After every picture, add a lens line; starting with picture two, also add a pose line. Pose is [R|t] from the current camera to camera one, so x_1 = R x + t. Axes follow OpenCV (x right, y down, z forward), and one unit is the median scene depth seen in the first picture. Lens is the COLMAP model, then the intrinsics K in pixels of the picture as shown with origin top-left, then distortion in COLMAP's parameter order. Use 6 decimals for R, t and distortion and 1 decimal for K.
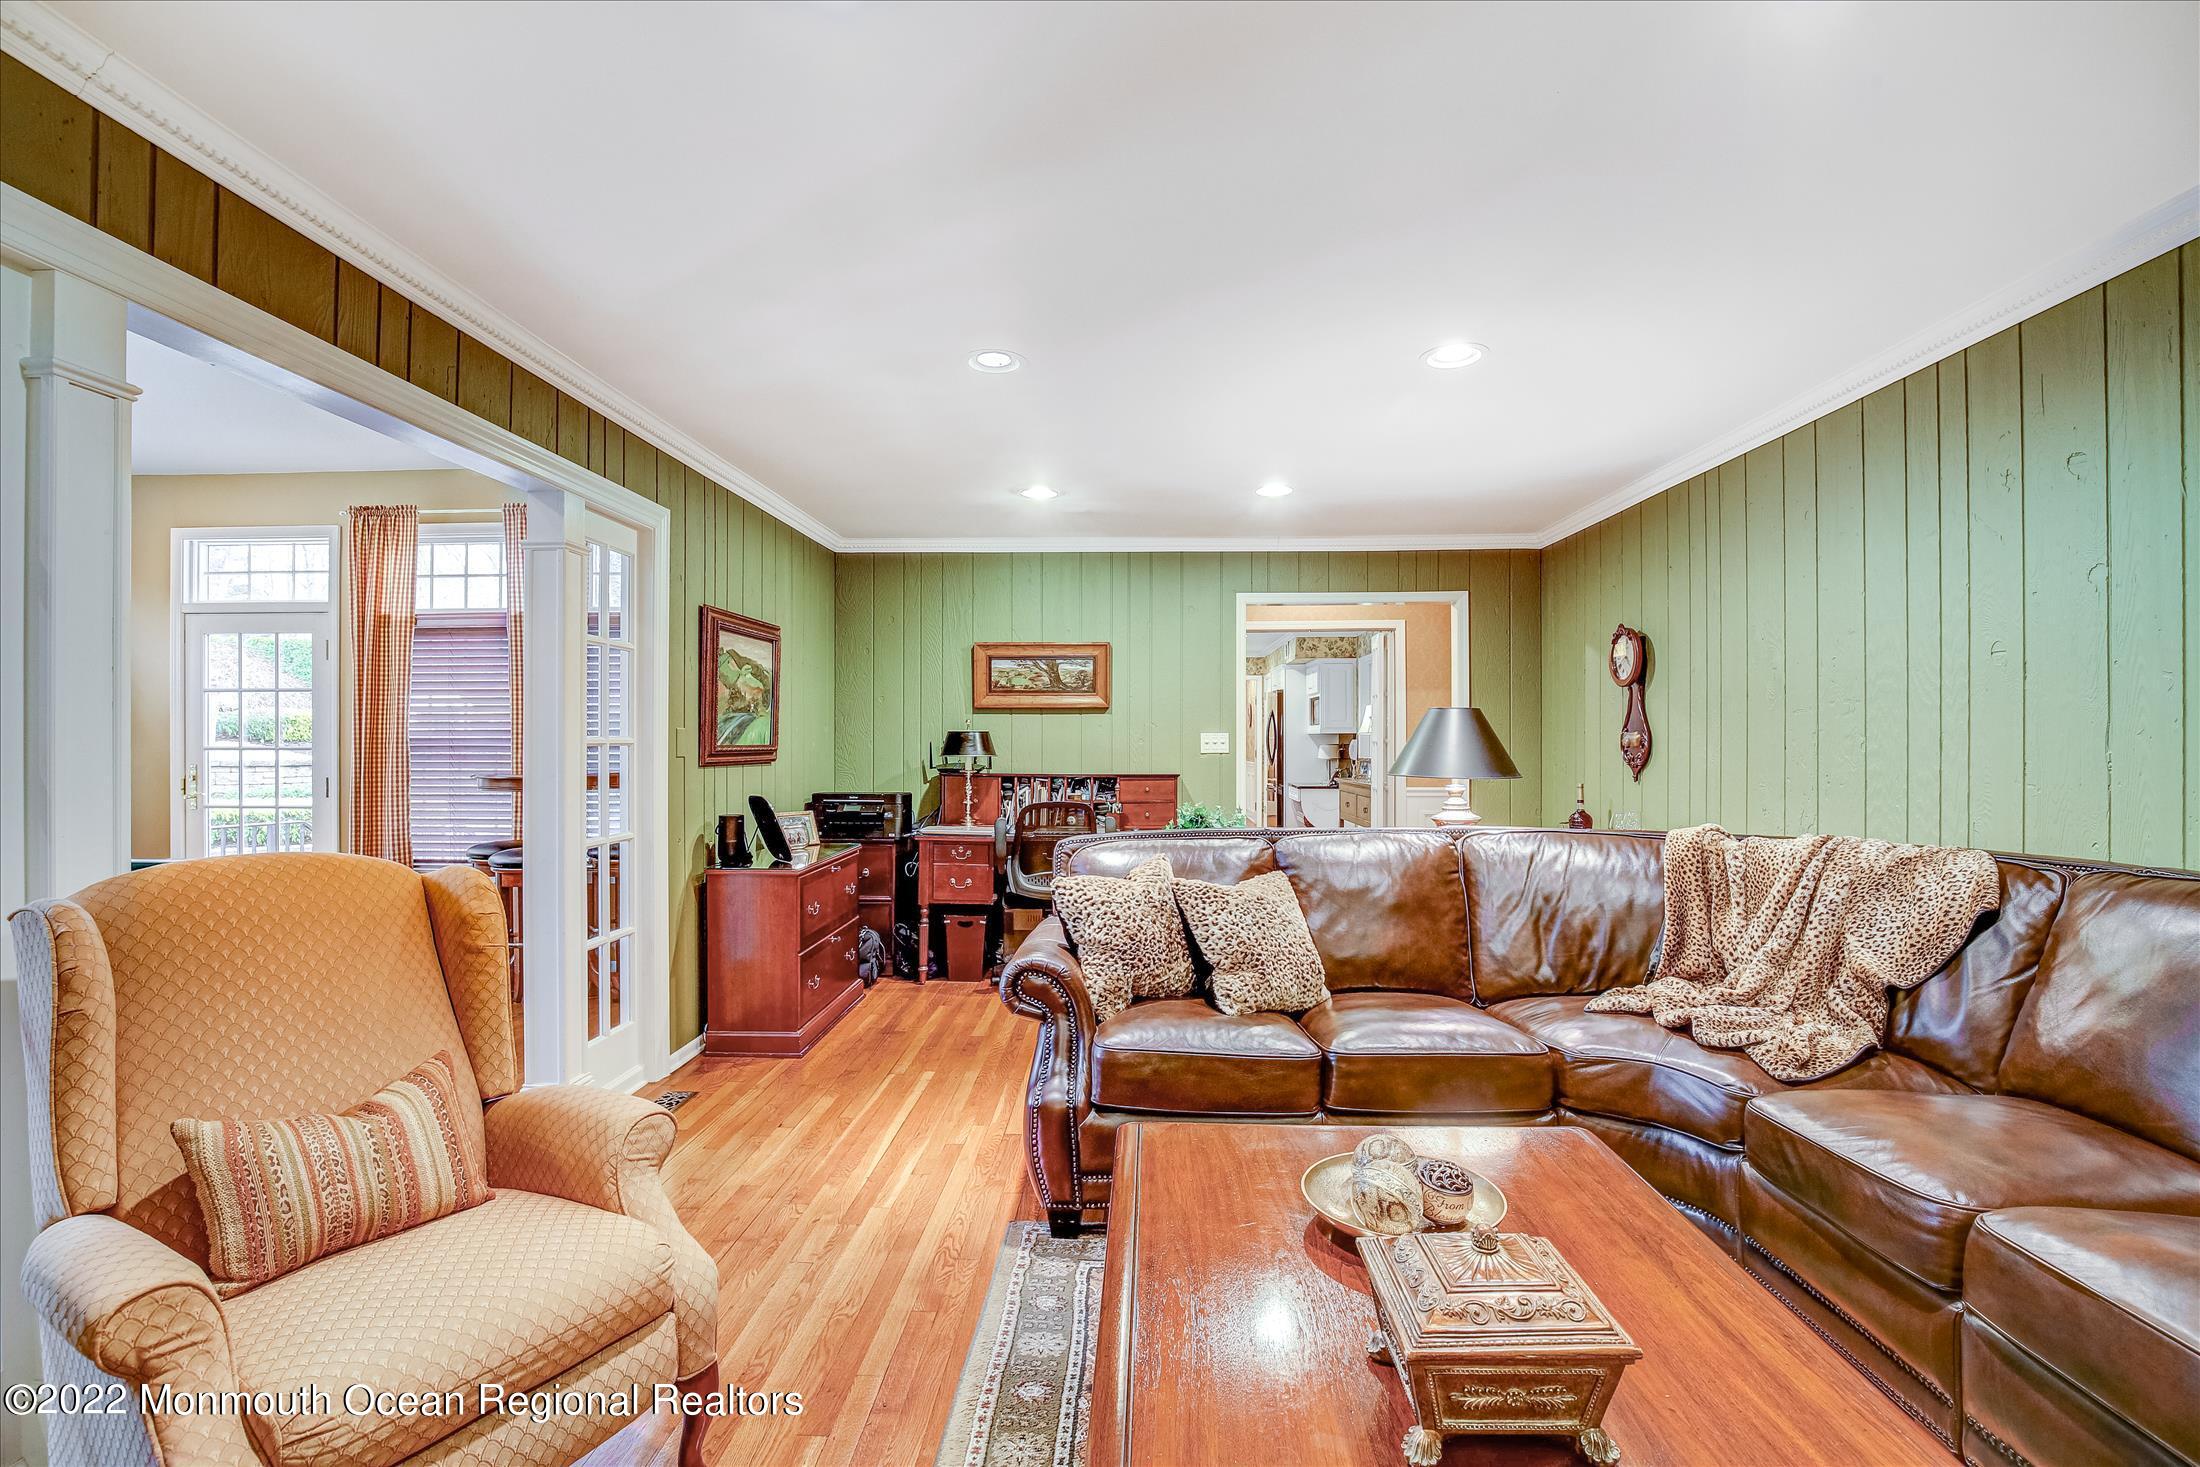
lens RADIAL K [[1035.9, 0, 1092.8], [0, 1035.9, 733.8], [0, 0, 1]] dist [0.015831, 0.003024]
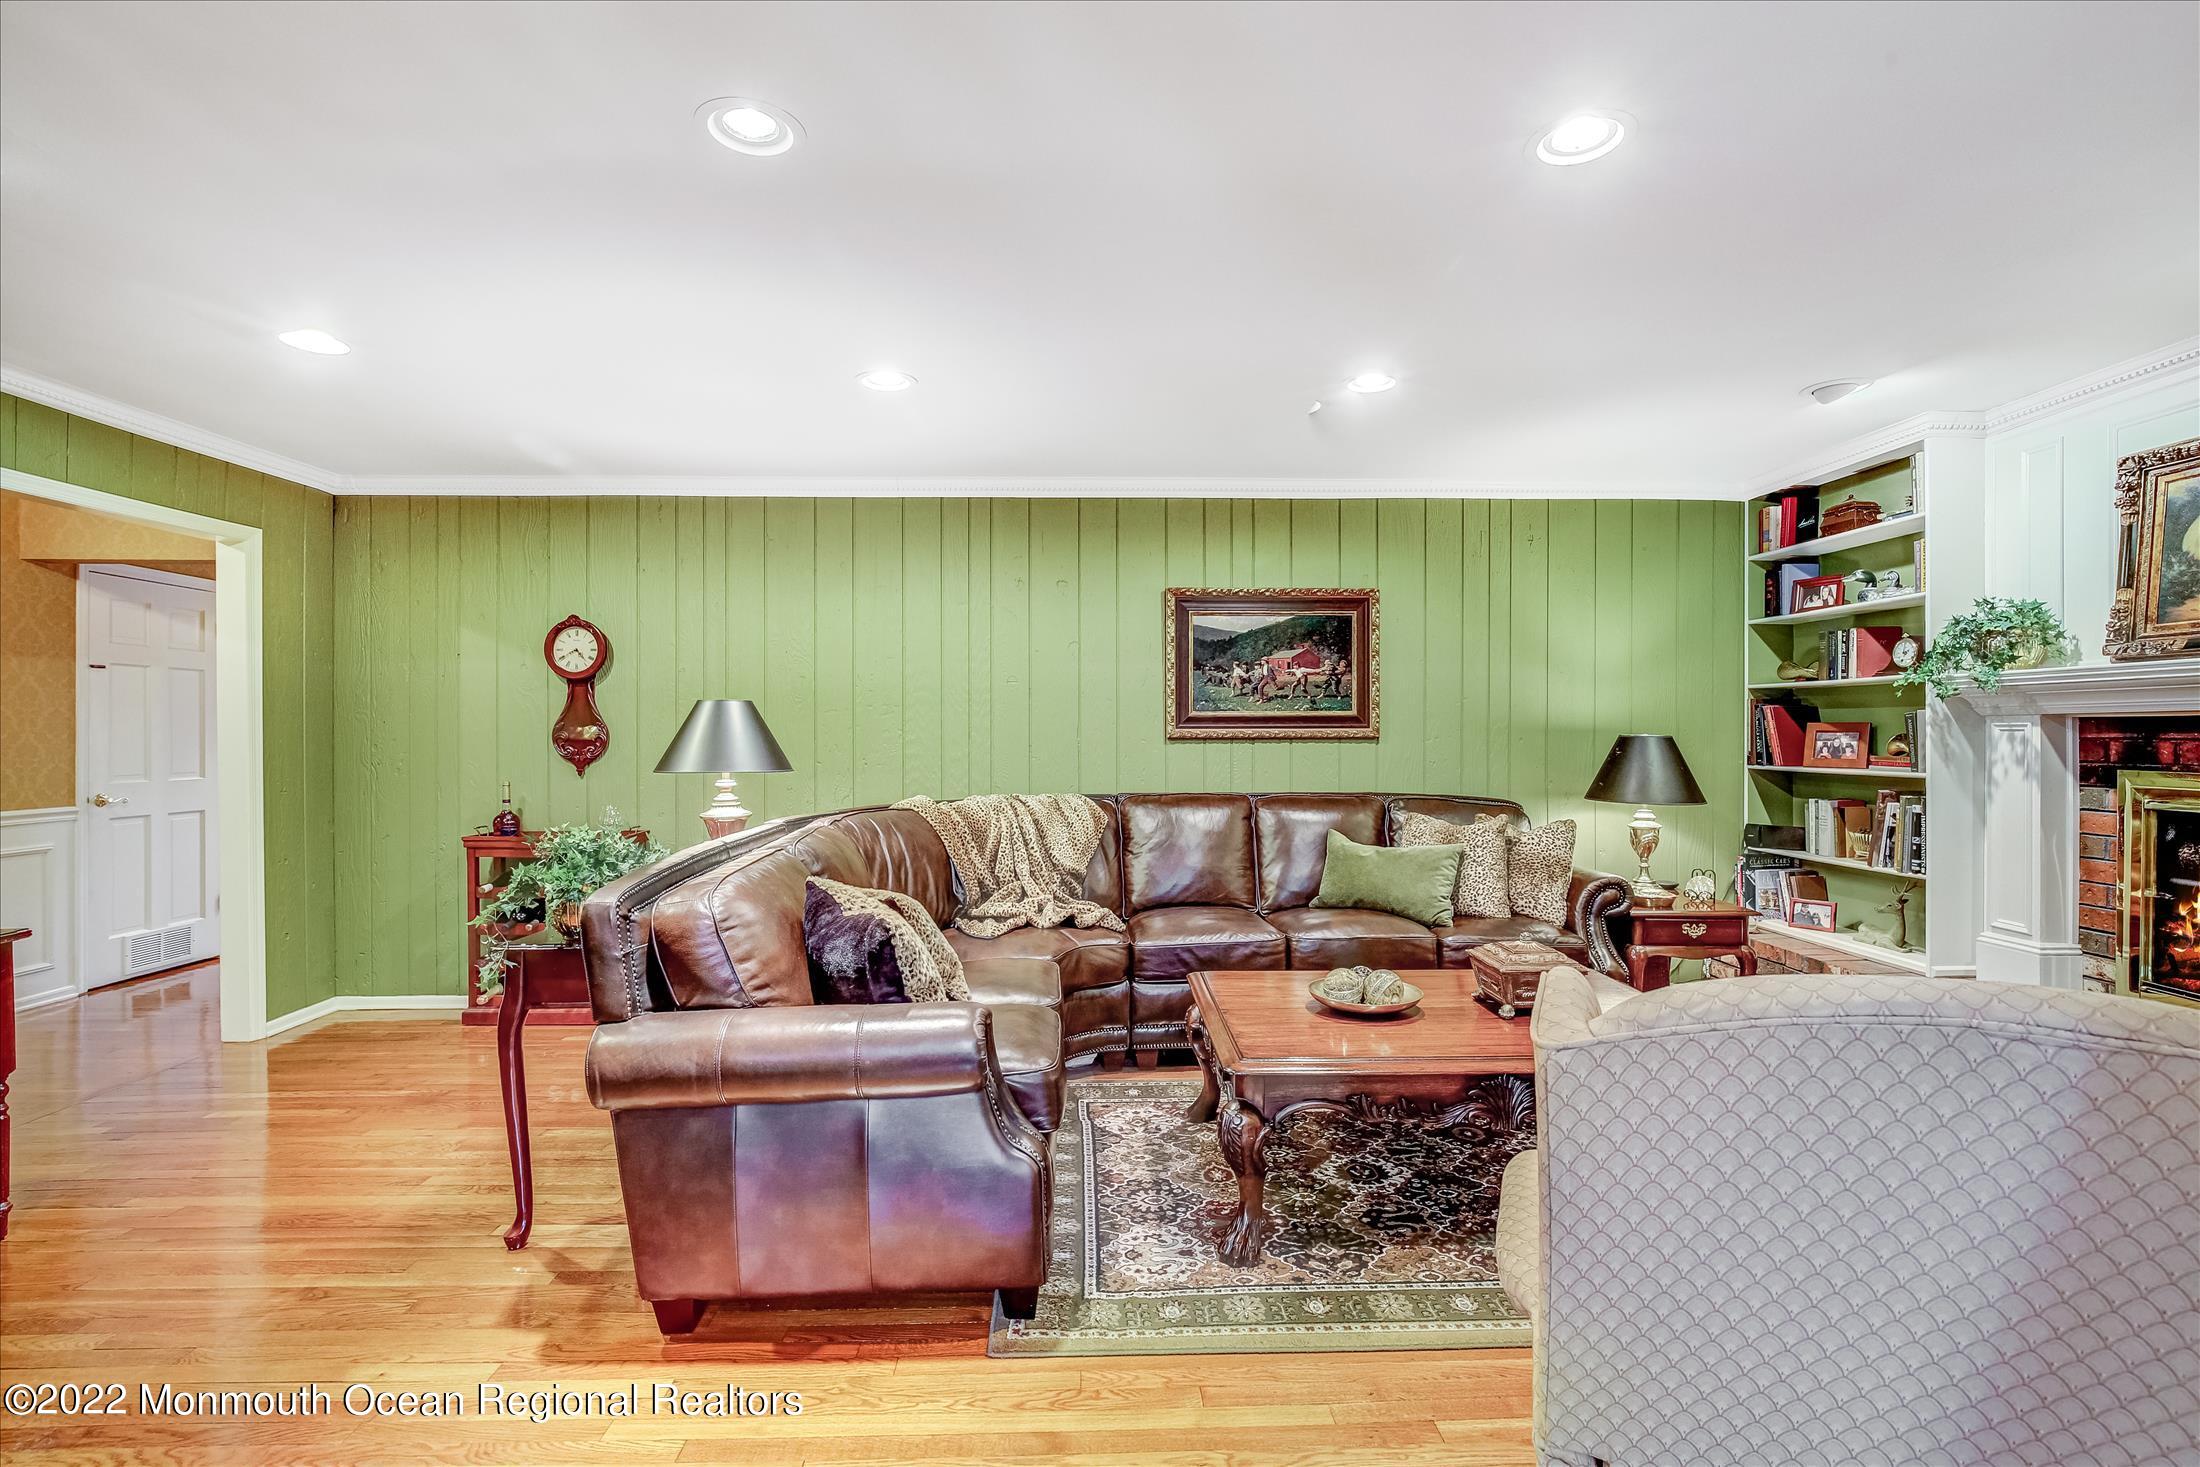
lens RADIAL K [[1035.9, 0, 1125.6], [0, 1035.9, 735.9], [0, 0, 1]] dist [0.015831, 0.003024]
pose [[-0.098188, -0.004617, 0.995157, -0.616706], [-0.000453, 0.999989, 0.004595, 0.003170], [-0.995168, 0.000000, -0.098189, 0.700219]]
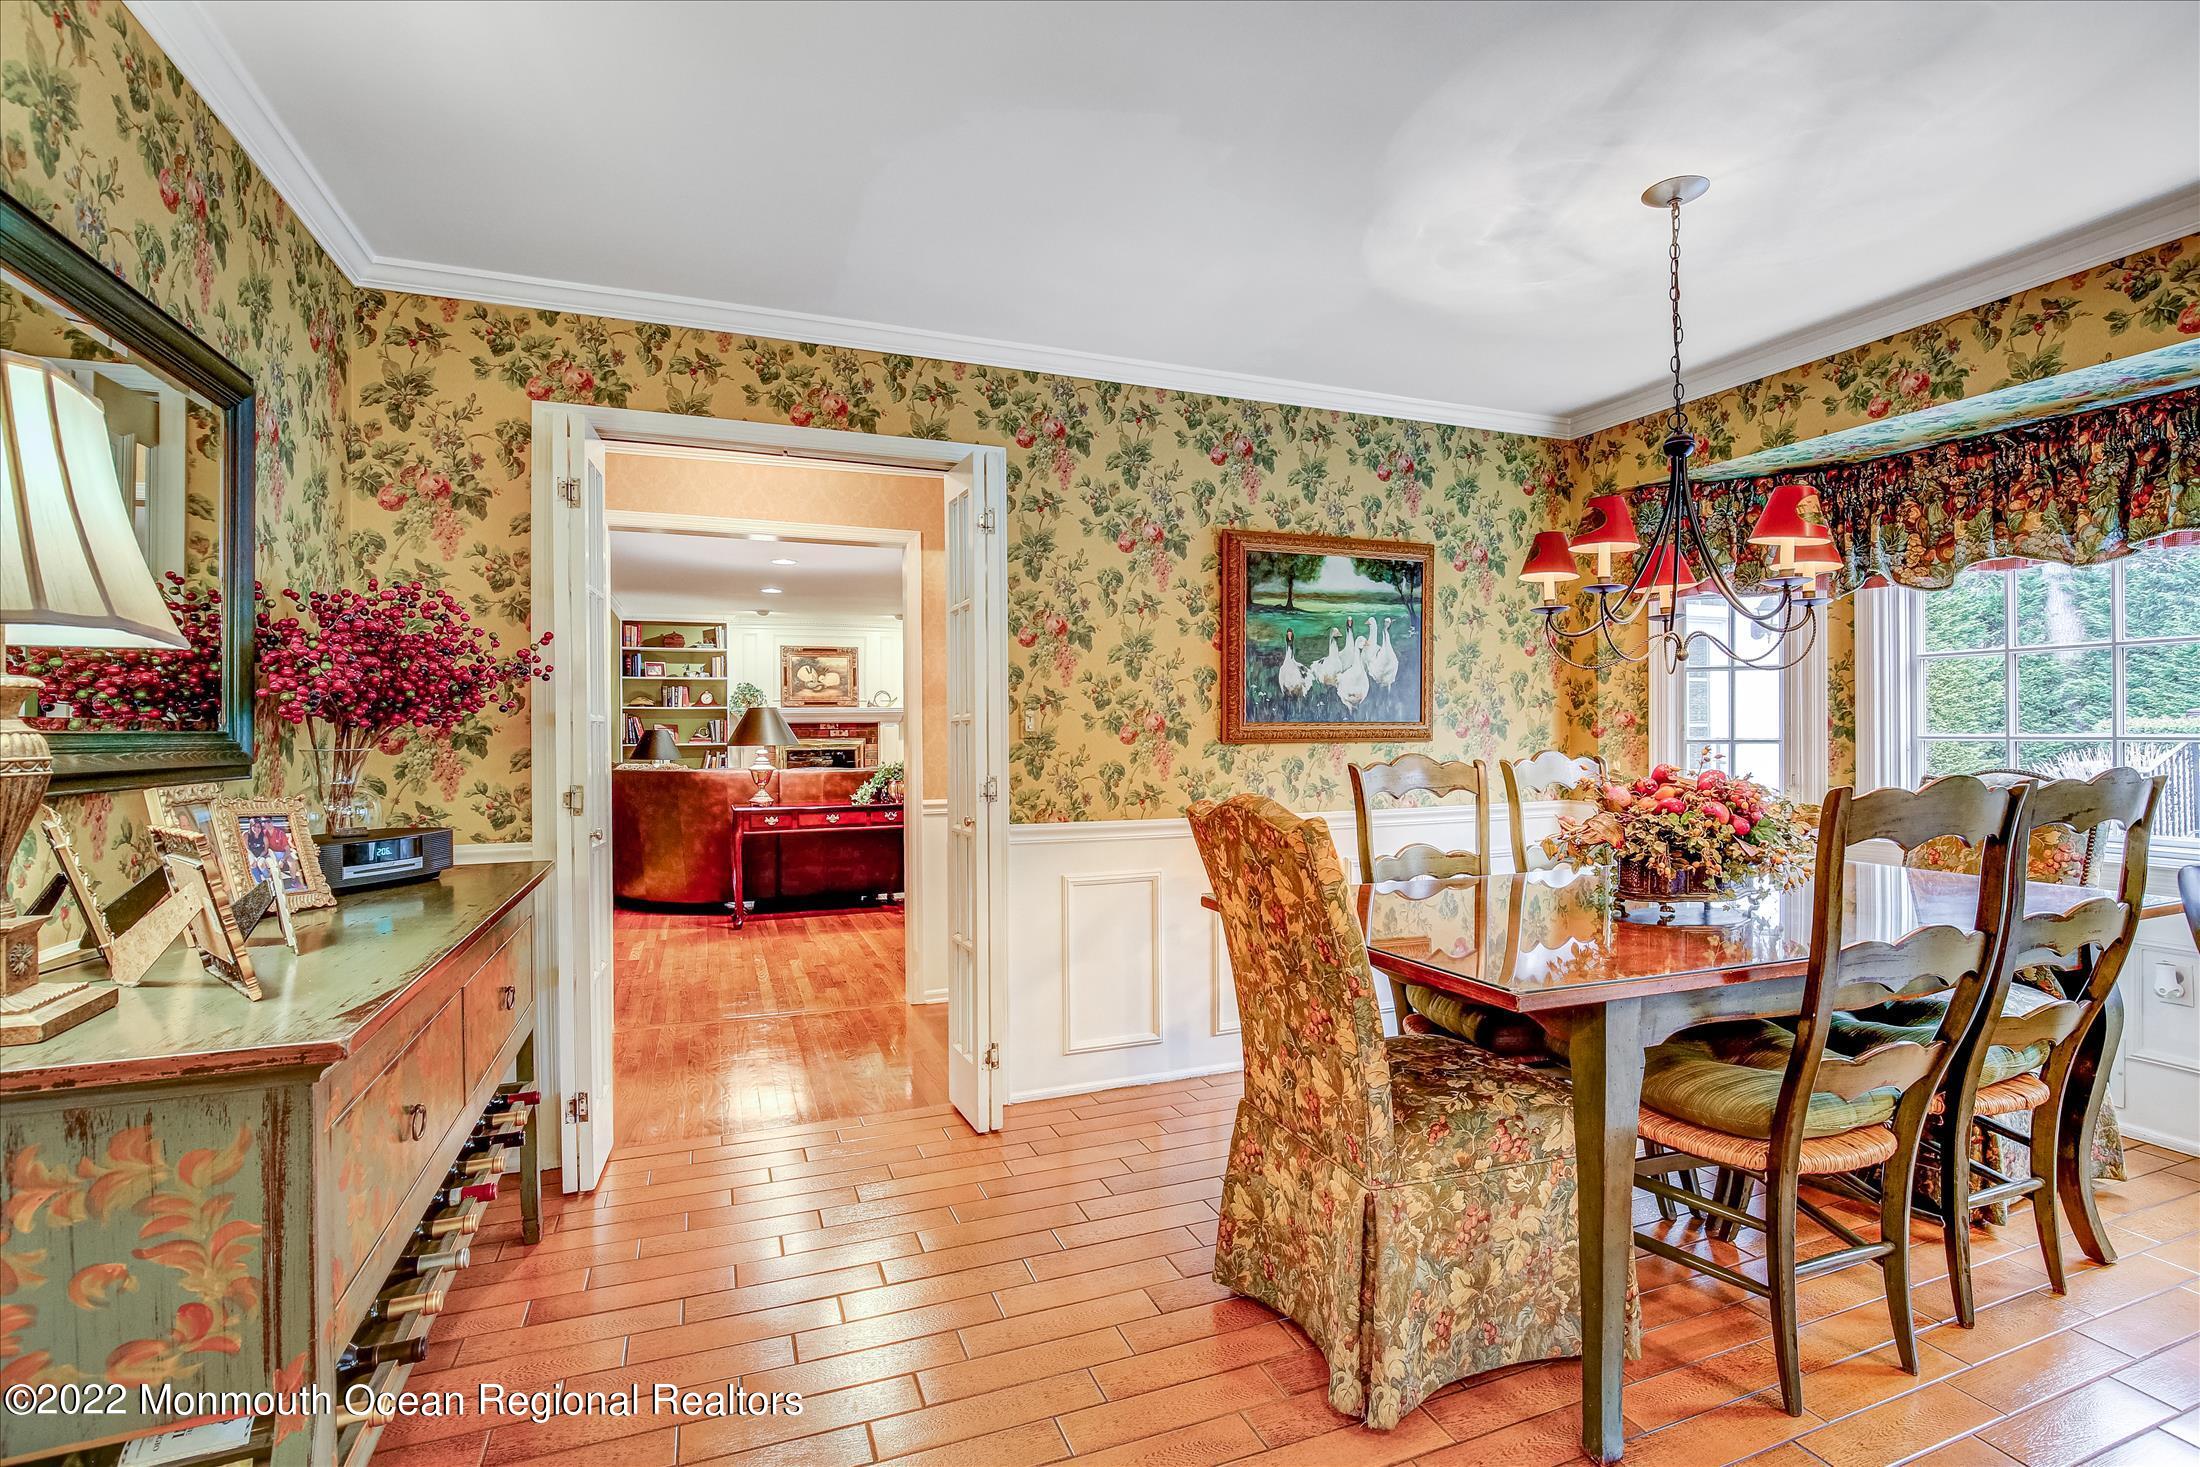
lens RADIAL K [[1035.9, 0, 1104.6], [0, 1035.9, 730.6], [0, 0, 1]] dist [0.015831, 0.003024]
pose [[-0.918134, 0.006472, -0.396218, 0.494089], [0.007046, 0.999975, 0.000006, 0.017976], [0.396208, -0.002786, -0.918156, 2.810026]]
